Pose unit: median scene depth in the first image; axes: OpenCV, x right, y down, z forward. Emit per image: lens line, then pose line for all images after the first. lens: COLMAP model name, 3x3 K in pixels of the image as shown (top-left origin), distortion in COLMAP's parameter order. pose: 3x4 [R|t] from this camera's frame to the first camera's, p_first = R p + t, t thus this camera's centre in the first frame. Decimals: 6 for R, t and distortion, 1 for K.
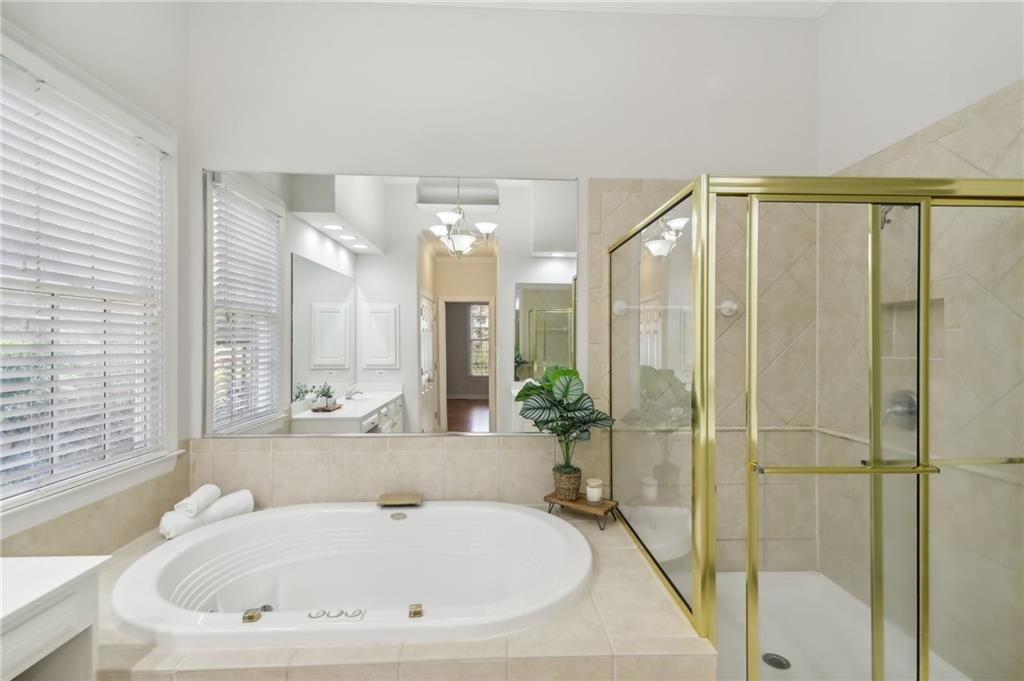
lens RADIAL K [[469.6, 0, 514.9], [0, 469.6, 340.5], [0, 0, 1]] dist [0.027859, -0.009033]
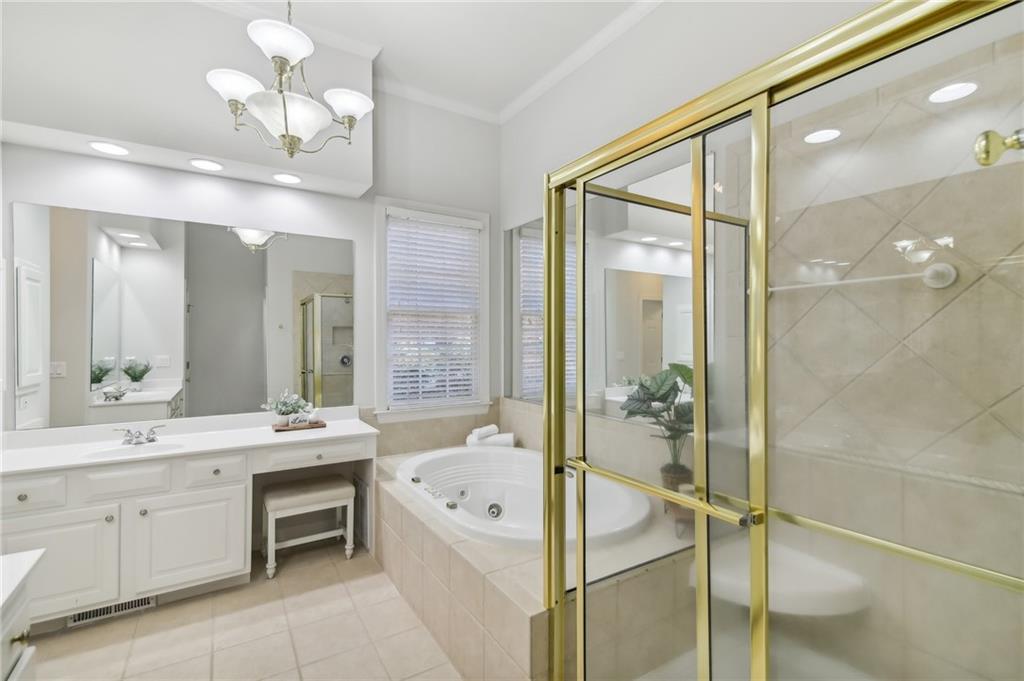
lens RADIAL K [[469.6, 0, 514.9], [0, 469.6, 340.5], [0, 0, 1]] dist [0.027859, -0.009033]
pose [[0.498834, -0.002330, -0.866695, 0.734399], [0.003934, 0.999992, -0.000424, 0.012627], [0.866689, -0.003198, 0.498839, 0.229447]]
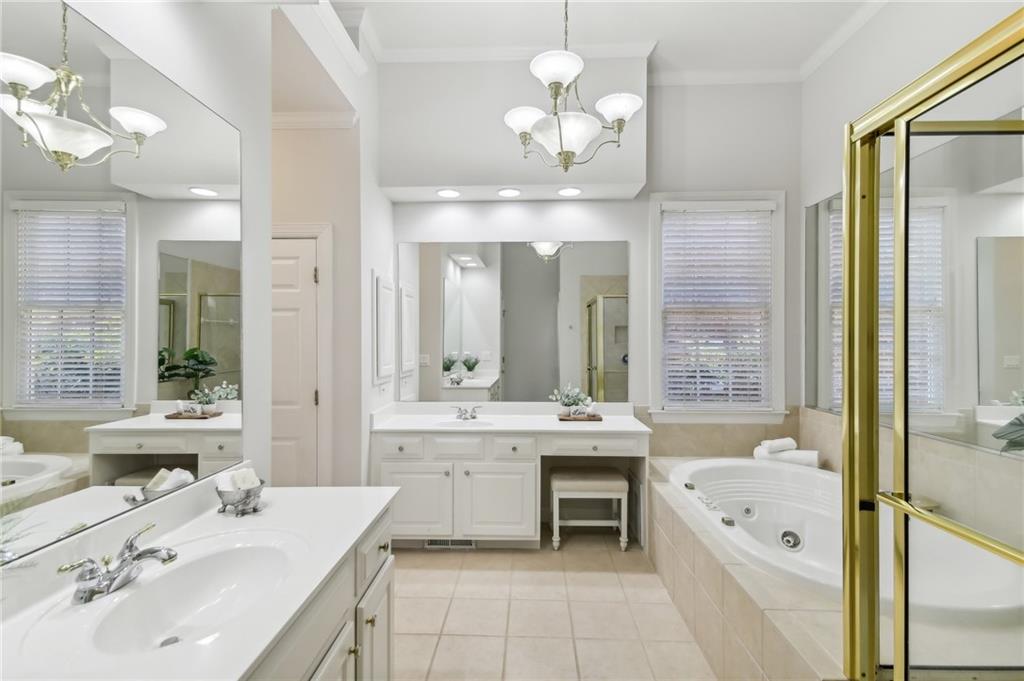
lens RADIAL K [[469.6, 0, 514.9], [0, 469.6, 340.5], [0, 0, 1]] dist [0.027859, -0.009033]
pose [[-0.069449, -0.000952, -0.997585, 0.731358], [0.003262, 0.999994, -0.001182, 0.015458], [0.997580, -0.003336, -0.069445, 0.266115]]
